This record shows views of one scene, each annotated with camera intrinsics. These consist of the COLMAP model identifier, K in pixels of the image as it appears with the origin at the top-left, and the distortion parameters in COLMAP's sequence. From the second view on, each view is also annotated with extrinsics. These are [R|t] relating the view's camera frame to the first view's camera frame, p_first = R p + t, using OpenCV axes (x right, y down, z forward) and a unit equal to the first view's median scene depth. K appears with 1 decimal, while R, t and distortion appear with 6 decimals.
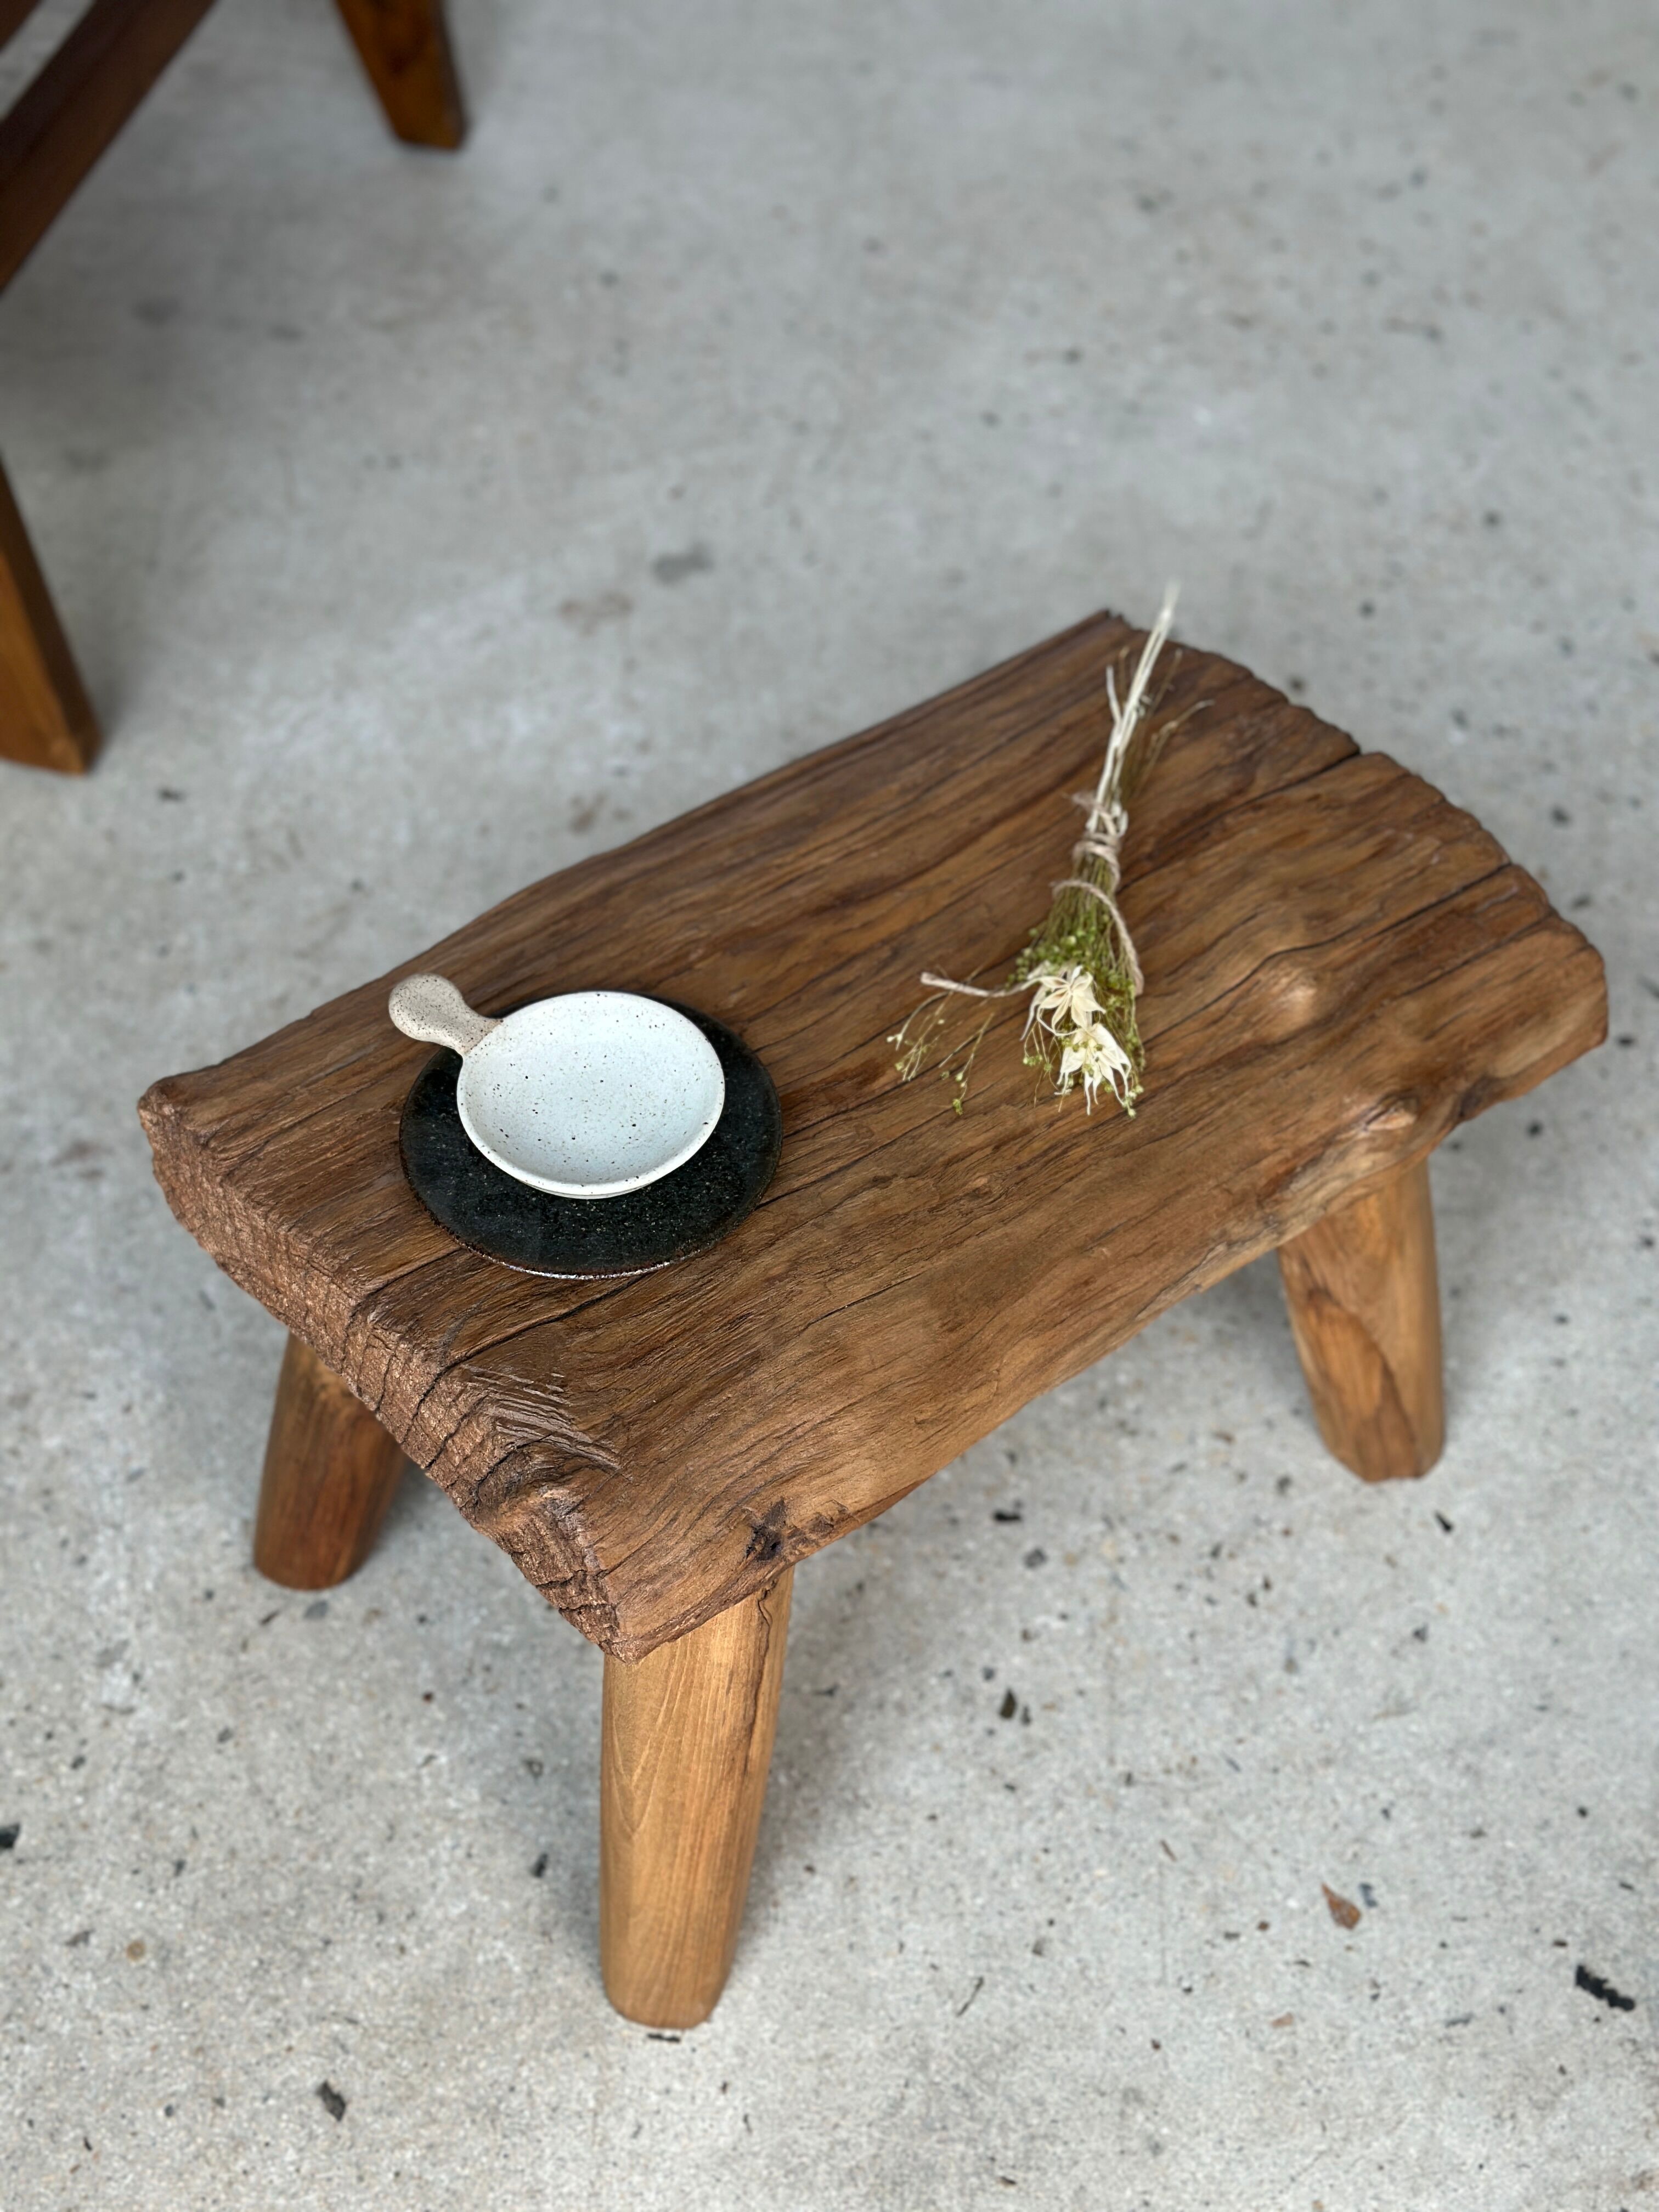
lens RADIAL K [[3077.5, 0, 832.2], [0, 3077.5, 1114.4], [0, 0, 1]] dist [0.229949, -0.562170]
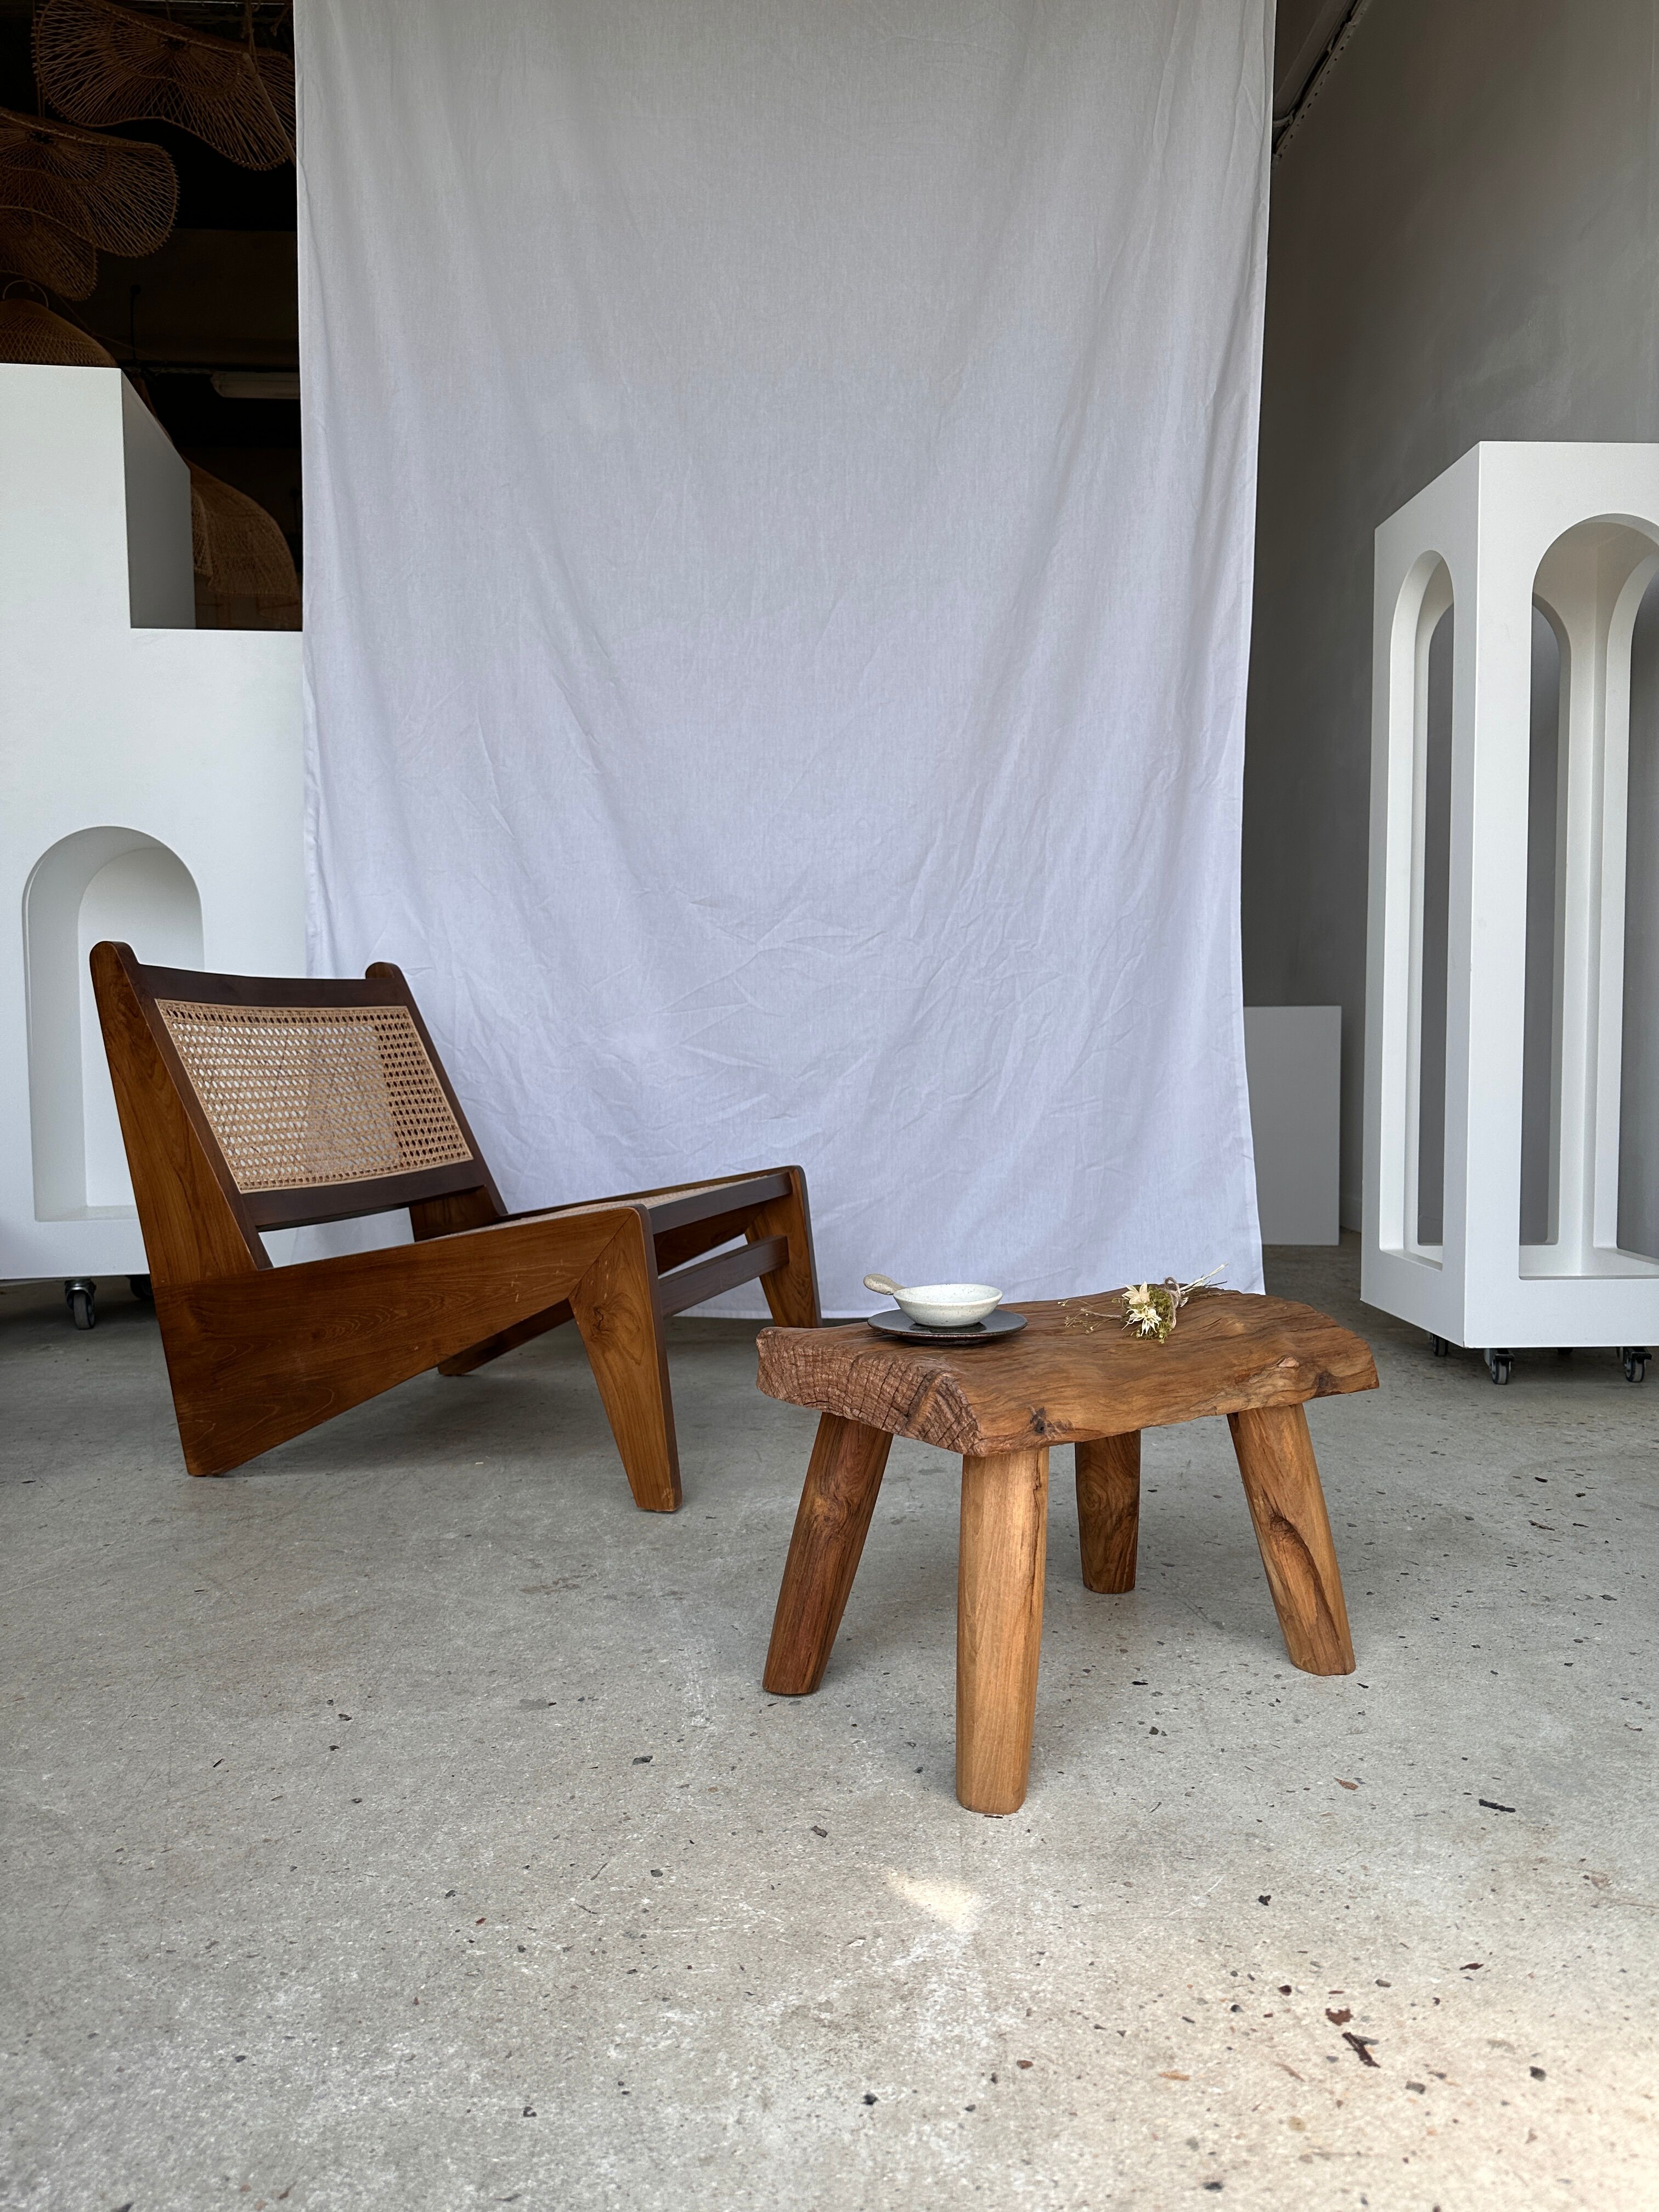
lens RADIAL K [[1546.8, 0, 832.0], [0, 1546.8, 1106.0], [0, 0, 1]] dist [0.071708, -0.101239]
pose [[0.998874, -0.023010, -0.041495, -0.101163], [-0.014180, 0.689805, -0.723856, 0.677680], [0.045280, 0.723629, 0.688702, 0.042042]]
